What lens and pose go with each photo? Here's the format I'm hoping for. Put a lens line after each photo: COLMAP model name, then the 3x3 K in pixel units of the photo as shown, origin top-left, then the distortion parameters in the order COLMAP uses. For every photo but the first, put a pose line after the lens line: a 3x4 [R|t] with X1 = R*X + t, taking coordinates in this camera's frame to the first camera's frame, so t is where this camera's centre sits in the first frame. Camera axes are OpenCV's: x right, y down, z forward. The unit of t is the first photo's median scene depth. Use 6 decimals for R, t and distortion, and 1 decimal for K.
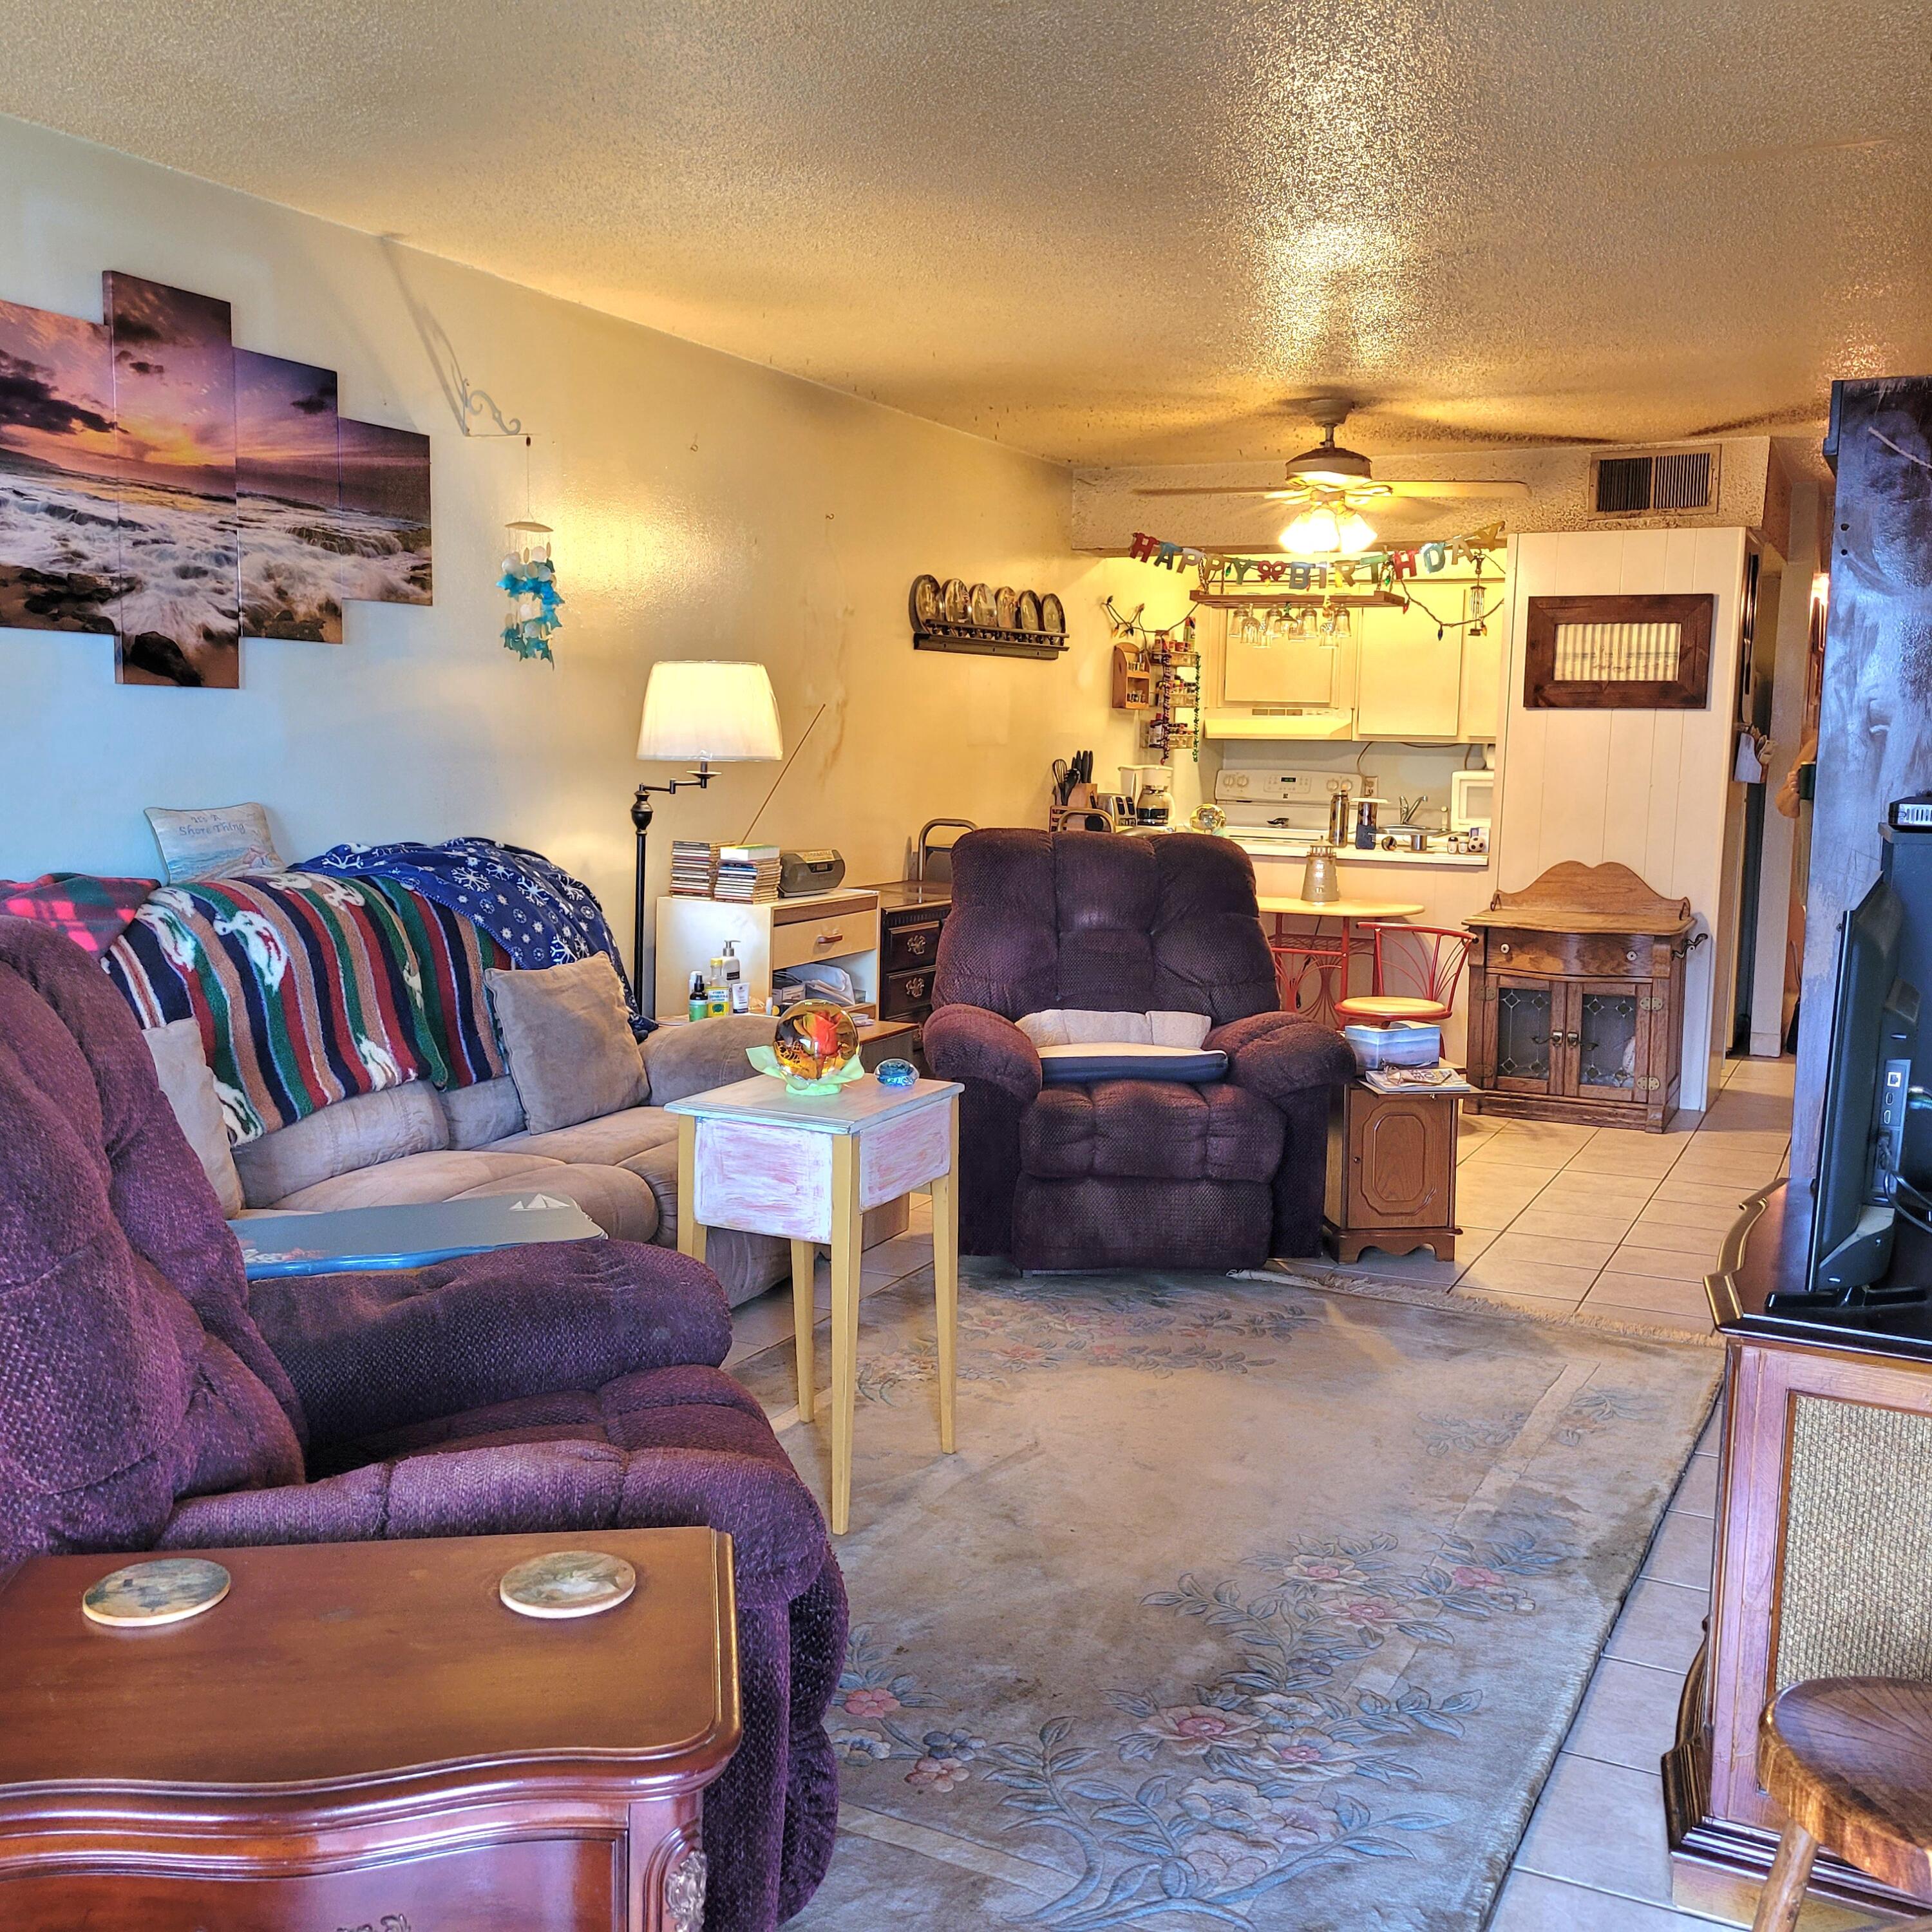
lens RADIAL K [[1994.2, 0, 969.8], [0, 1994.2, 967.6], [0, 0, 1]] dist [0.039558, 0.000000]
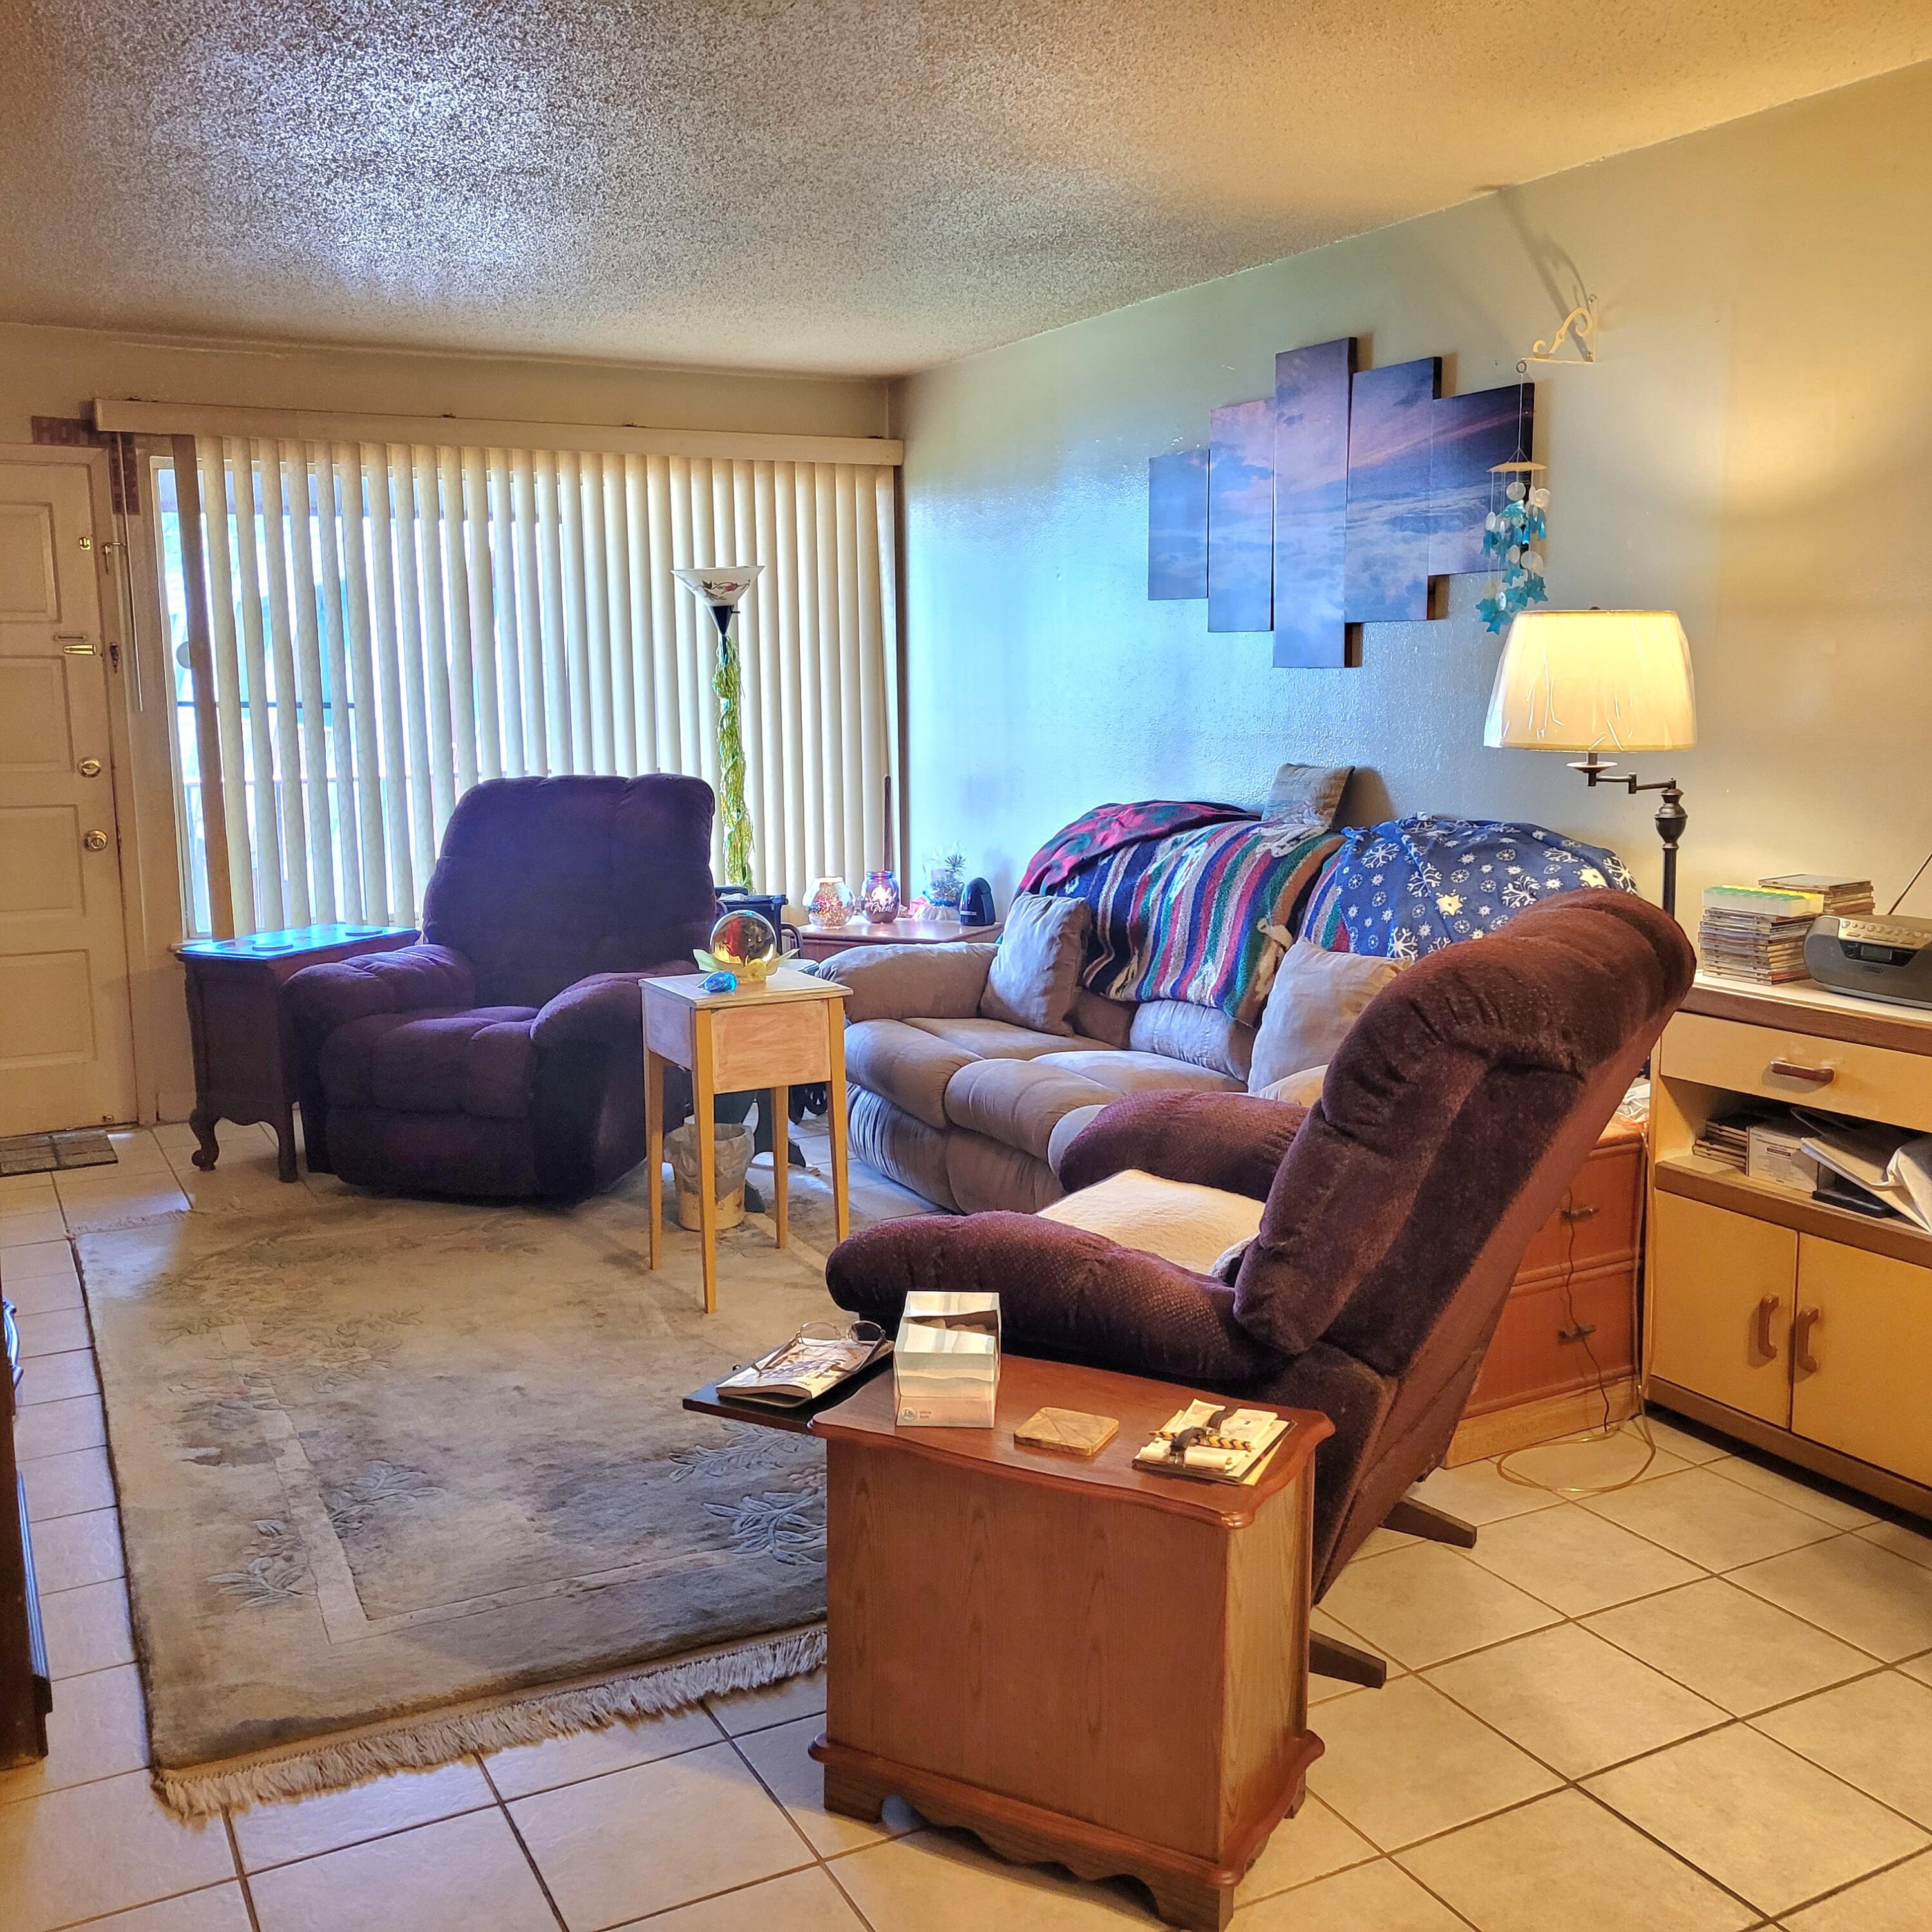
lens RADIAL K [[1994.2, 0, 1021.2], [0, 1994.2, 956.3], [0, 0, 1]] dist [0.039558, 0.000000]
pose [[-0.583664, 0.111853, -0.804254, 0.678863], [-0.091771, 0.975034, 0.202205, -0.186026], [0.806793, 0.191827, -0.558828, 1.475114]]
